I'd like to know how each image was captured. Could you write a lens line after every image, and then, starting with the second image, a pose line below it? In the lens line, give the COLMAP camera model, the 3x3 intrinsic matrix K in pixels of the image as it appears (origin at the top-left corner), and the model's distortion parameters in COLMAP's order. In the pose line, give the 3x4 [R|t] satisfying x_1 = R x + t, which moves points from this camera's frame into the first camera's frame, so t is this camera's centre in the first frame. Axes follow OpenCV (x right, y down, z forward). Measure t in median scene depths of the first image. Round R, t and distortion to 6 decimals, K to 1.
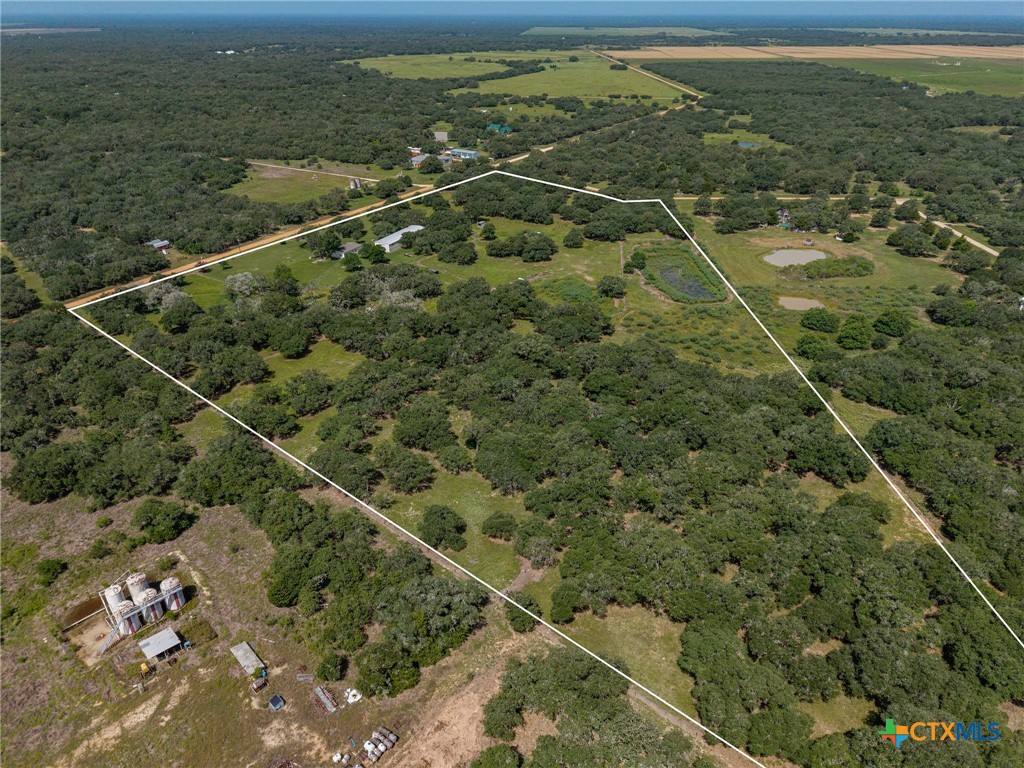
lens RADIAL K [[673.2, 0, 514.8], [0, 673.2, 379.9], [0, 0, 1]] dist [0.023845, -0.021681]
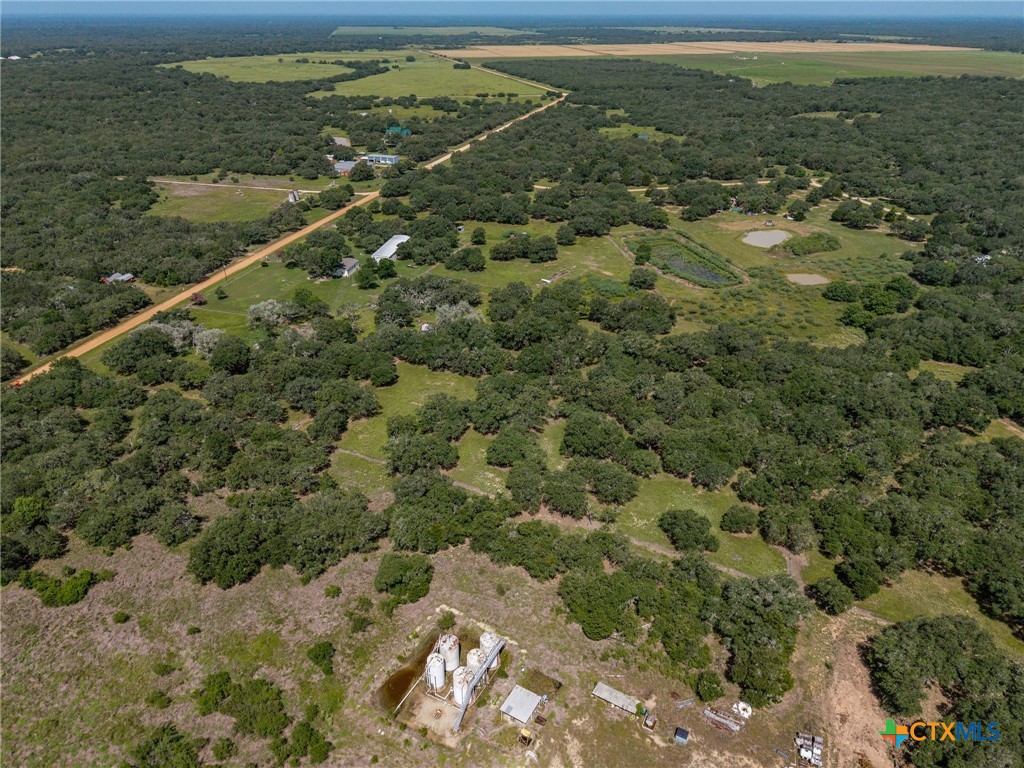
lens RADIAL K [[673.2, 0, 513.1], [0, 673.2, 379.0], [0, 0, 1]] dist [0.023845, -0.021681]
pose [[0.966045, -0.123605, 0.226891, -0.221779], [0.123734, 0.992221, 0.013709, -0.019316], [-0.226820, 0.014831, 0.973824, 0.035001]]
